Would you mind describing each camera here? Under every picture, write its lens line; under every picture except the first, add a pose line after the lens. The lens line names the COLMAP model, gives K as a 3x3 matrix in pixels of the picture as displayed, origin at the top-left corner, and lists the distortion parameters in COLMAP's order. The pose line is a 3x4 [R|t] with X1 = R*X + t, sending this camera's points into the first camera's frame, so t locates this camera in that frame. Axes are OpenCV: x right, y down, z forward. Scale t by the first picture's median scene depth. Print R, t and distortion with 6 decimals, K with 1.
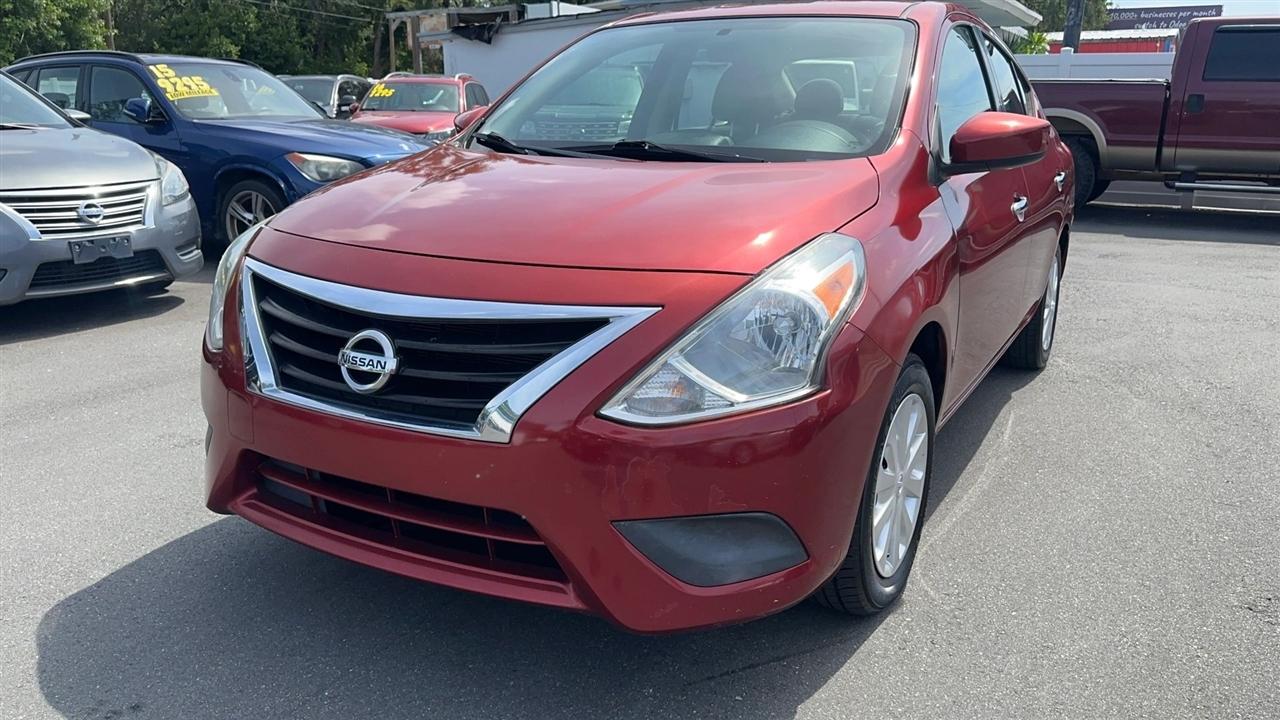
lens RADIAL K [[989.3, 0, 641.8], [0, 989.3, 364.0], [0, 0, 1]] dist [0.077369, -0.109664]
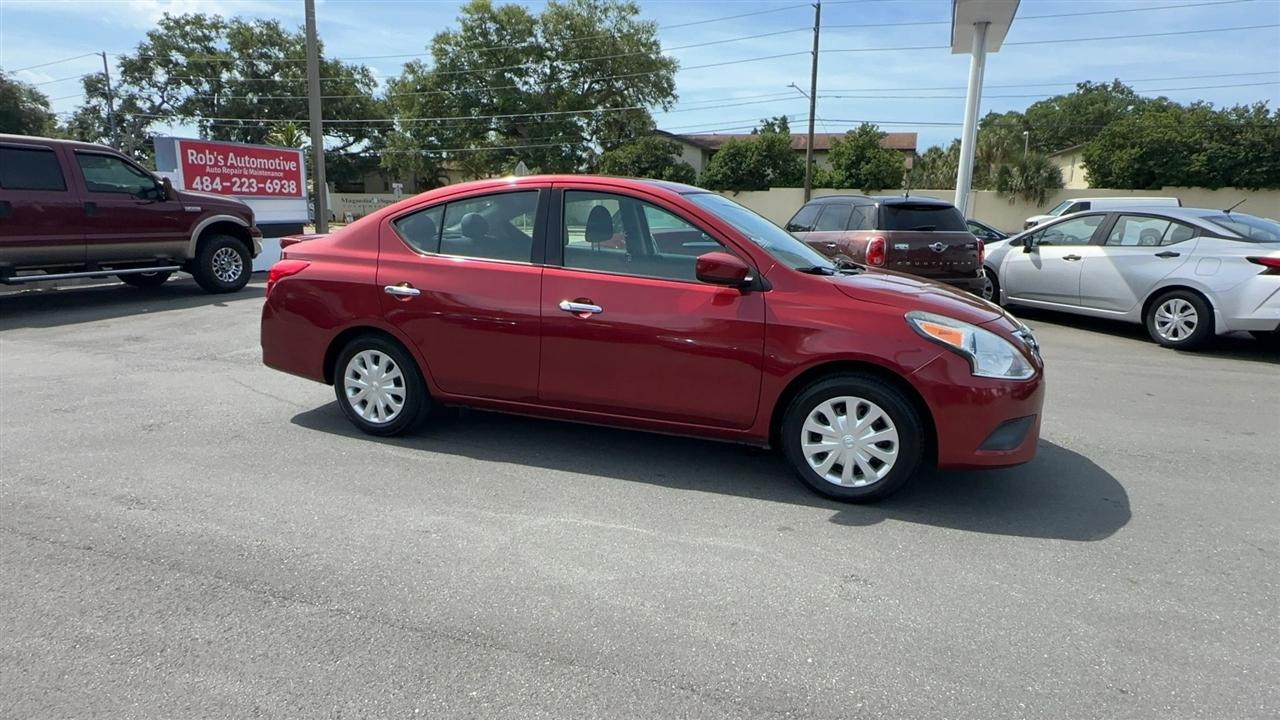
lens RADIAL K [[714.6, 0, 637.5], [0, 714.6, 359.6], [0, 0, 1]] dist [-0.004339, 0.002577]
pose [[-0.150443, -0.219349, 0.963978, -1.549576], [0.232498, 0.939878, 0.250150, -0.545419], [-0.960891, 0.261756, -0.090400, 1.733896]]
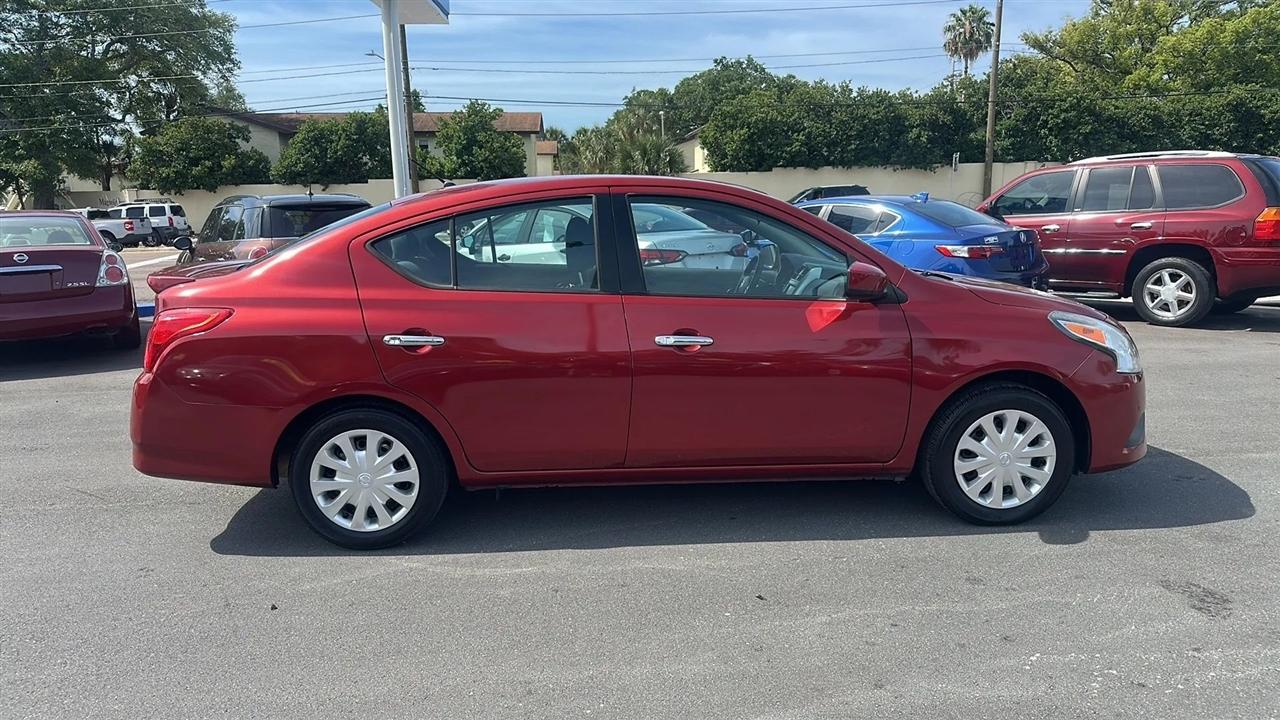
lens RADIAL K [[870.2, 0, 641.0], [0, 870.2, 365.5], [0, 0, 1]] dist [0.012344, -0.020670]
pose [[-0.532886, -0.158389, 0.831231, -1.975029], [0.229592, 0.918413, 0.322188, -0.301684], [-0.814444, 0.362534, -0.453045, 0.659653]]
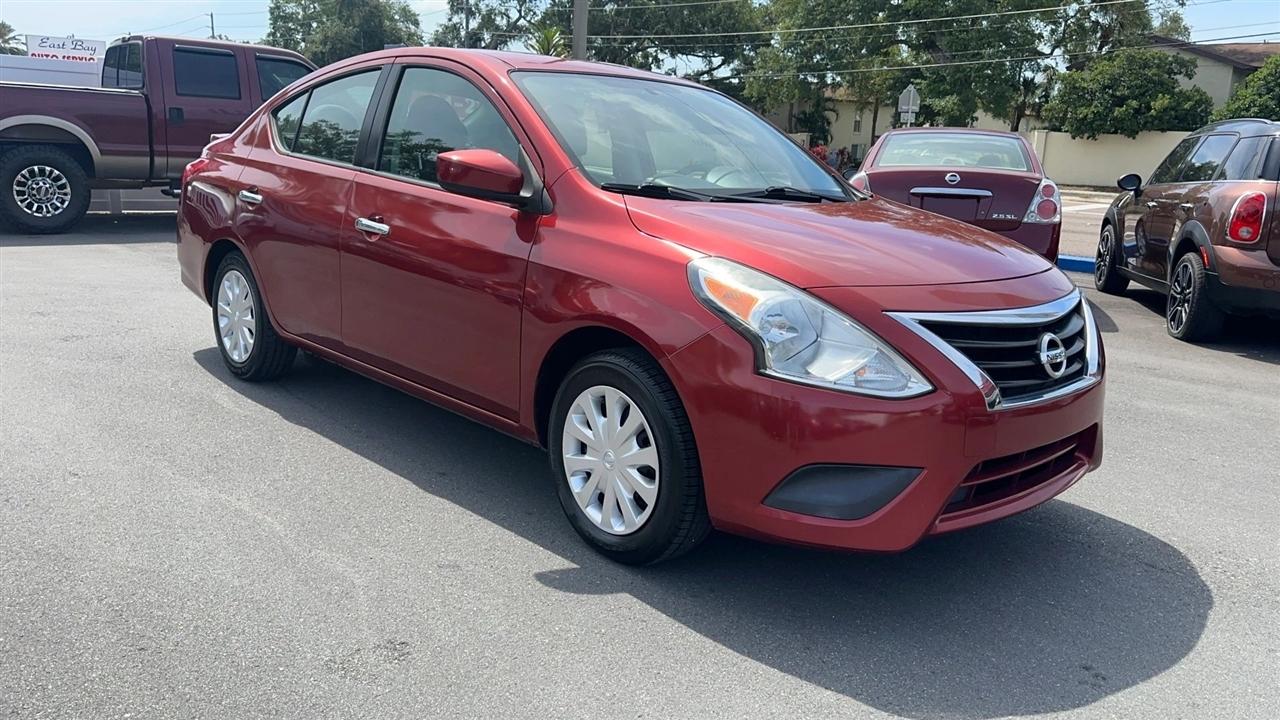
lens RADIAL K [[985.3, 0, 640.8], [0, 985.3, 371.8], [0, 0, 1]] dist [0.077801, -0.114407]
pose [[0.316407, -0.211467, 0.924753, -1.382653], [0.198017, 0.968085, 0.153624, -0.244016], [-0.927726, 0.134509, 0.348183, 0.825179]]
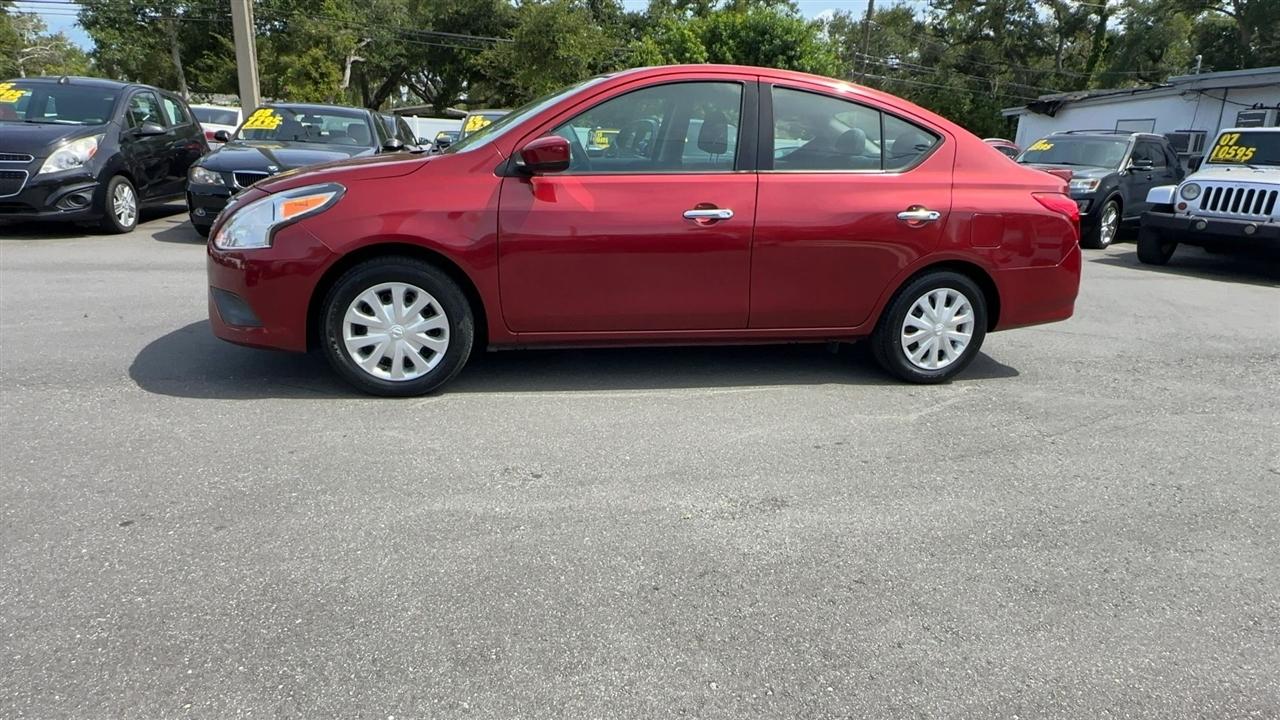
lens RADIAL K [[718.2, 0, 639.9], [0, 718.2, 360.3], [0, 0, 1]] dist [-0.005204, 0.003728]
pose [[0.678331, 0.237327, -0.695373, 1.416301], [-0.230056, 0.967414, 0.105756, -0.066579], [0.697812, 0.088237, 0.710825, 0.365934]]
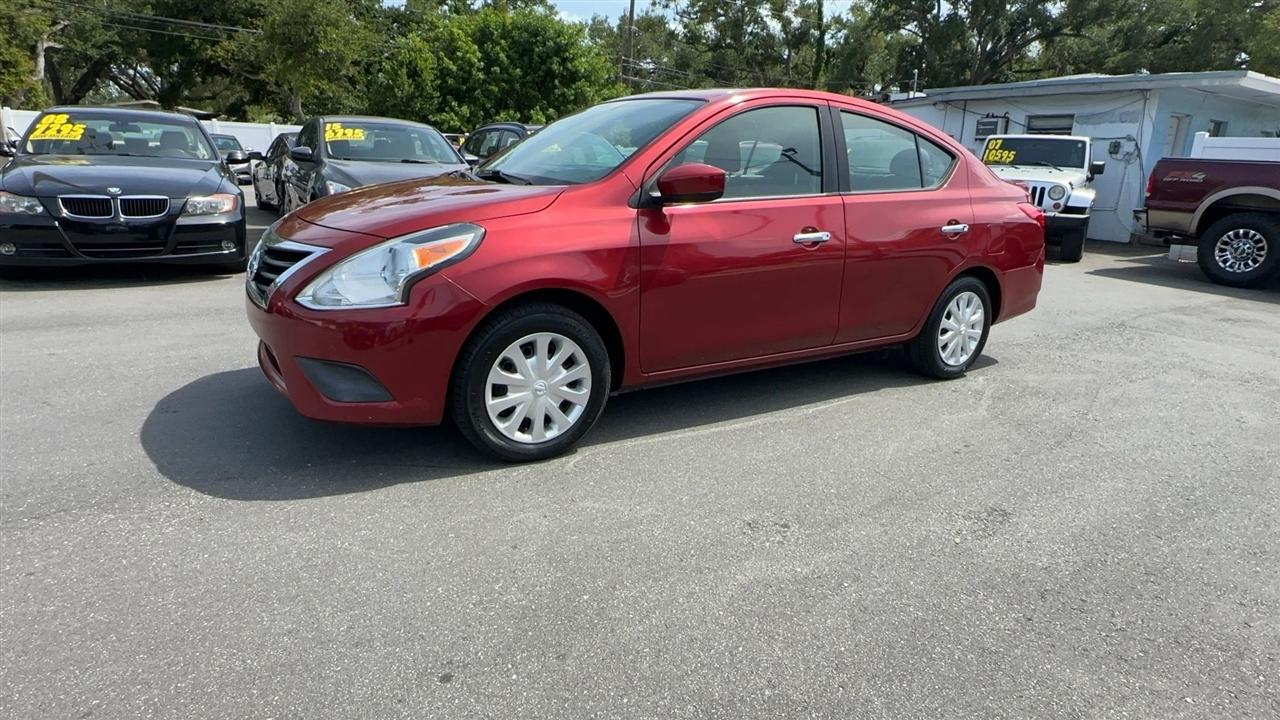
lens RADIAL K [[718.2, 0, 640.3], [0, 718.2, 356.5], [0, 0, 1]] dist [-0.005204, 0.003728]
pose [[0.880125, 0.157651, -0.447801, 0.871767], [-0.155770, 0.986930, 0.041298, -0.002252], [0.448459, 0.033406, 0.893179, 0.035594]]
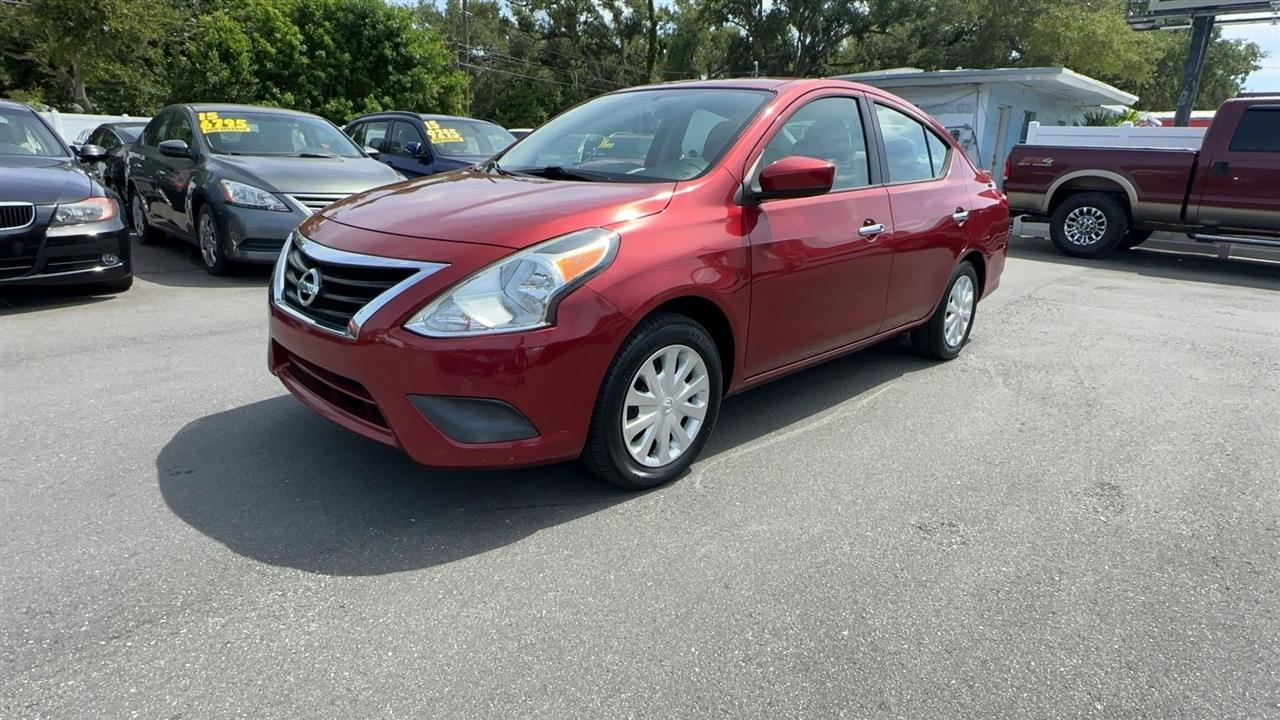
lens RADIAL K [[718.2, 0, 640.3], [0, 718.2, 354.8], [0, 0, 1]] dist [-0.005204, 0.003728]
pose [[0.965068, 0.096562, -0.243557, 0.450763], [-0.093183, 0.995325, 0.025386, 0.021914], [0.244870, -0.001804, 0.969554, -0.033978]]
